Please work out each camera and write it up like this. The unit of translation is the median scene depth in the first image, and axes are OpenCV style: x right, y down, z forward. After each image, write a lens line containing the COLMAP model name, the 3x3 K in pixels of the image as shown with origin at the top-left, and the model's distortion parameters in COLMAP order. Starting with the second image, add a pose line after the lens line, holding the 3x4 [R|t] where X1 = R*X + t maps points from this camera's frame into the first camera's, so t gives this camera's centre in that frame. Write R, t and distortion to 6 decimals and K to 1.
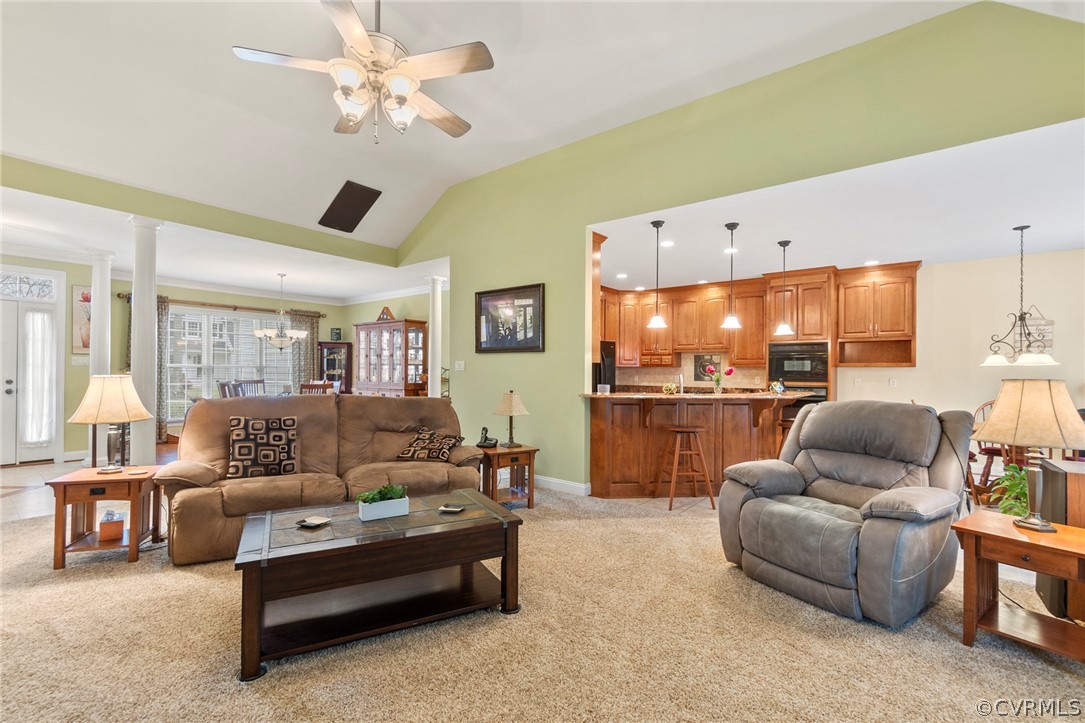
lens RADIAL K [[473.3, 0, 545.7], [0, 473.3, 371.7], [0, 0, 1]] dist [-0.005166, 0.000269]
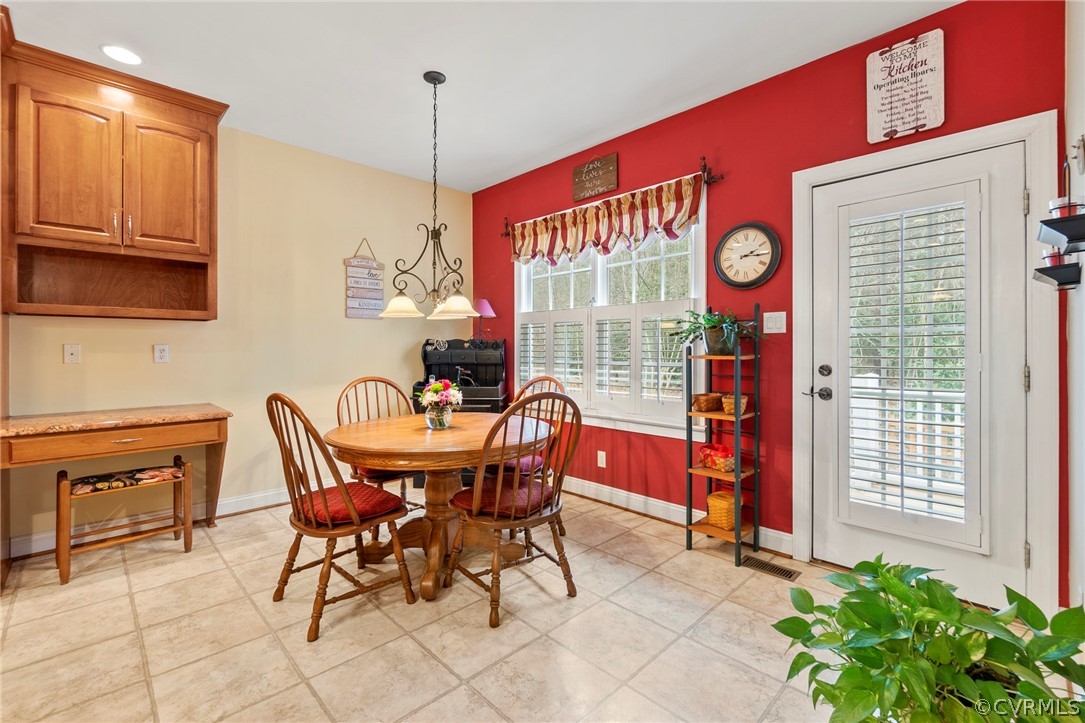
lens RADIAL K [[473.3, 0, 537.7], [0, 473.3, 347.5], [0, 0, 1]] dist [-0.005166, 0.000269]
pose [[0.144253, -0.005231, 0.989527, 0.330714], [-0.002403, 0.999981, 0.005637, 0.014118], [-0.989538, -0.003191, 0.144238, 0.570014]]
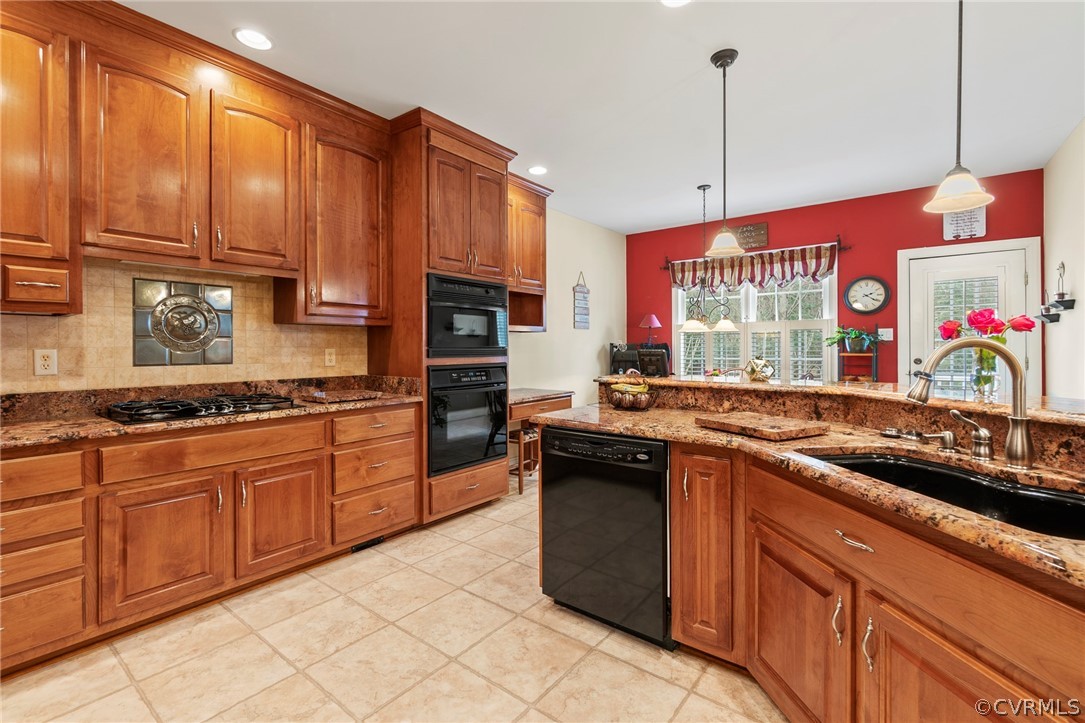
lens RADIAL K [[473.3, 0, 544.5], [0, 473.3, 350.6], [0, 0, 1]] dist [-0.005166, 0.000269]
pose [[0.009461, -0.016107, 0.999826, 0.033142], [0.001494, 0.999869, 0.016093, 0.006570], [-0.999954, 0.001341, 0.009483, 0.948083]]
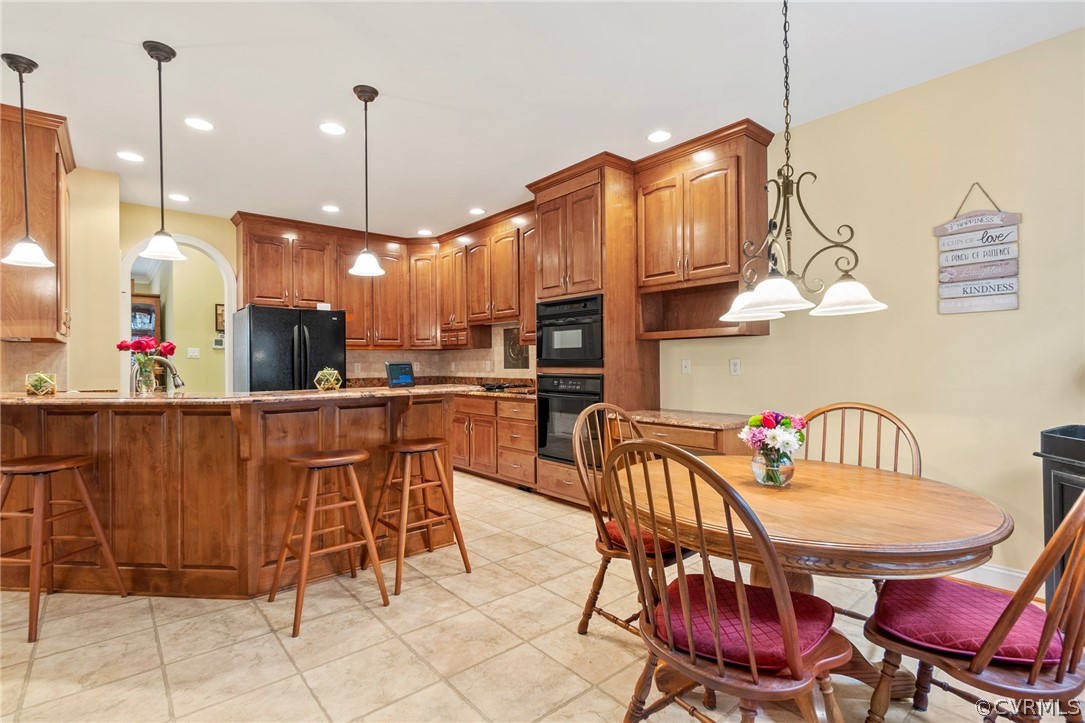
lens RADIAL K [[512.0, 0, 554.2], [0, 512.0, 364.1], [0, 0, 1]] dist [-0.001142, -0.000072]
pose [[0.982216, -0.015933, -0.187078, 0.652900], [0.016459, 0.999864, 0.001257, 0.016750], [0.187033, -0.004314, 0.982344, 0.407353]]
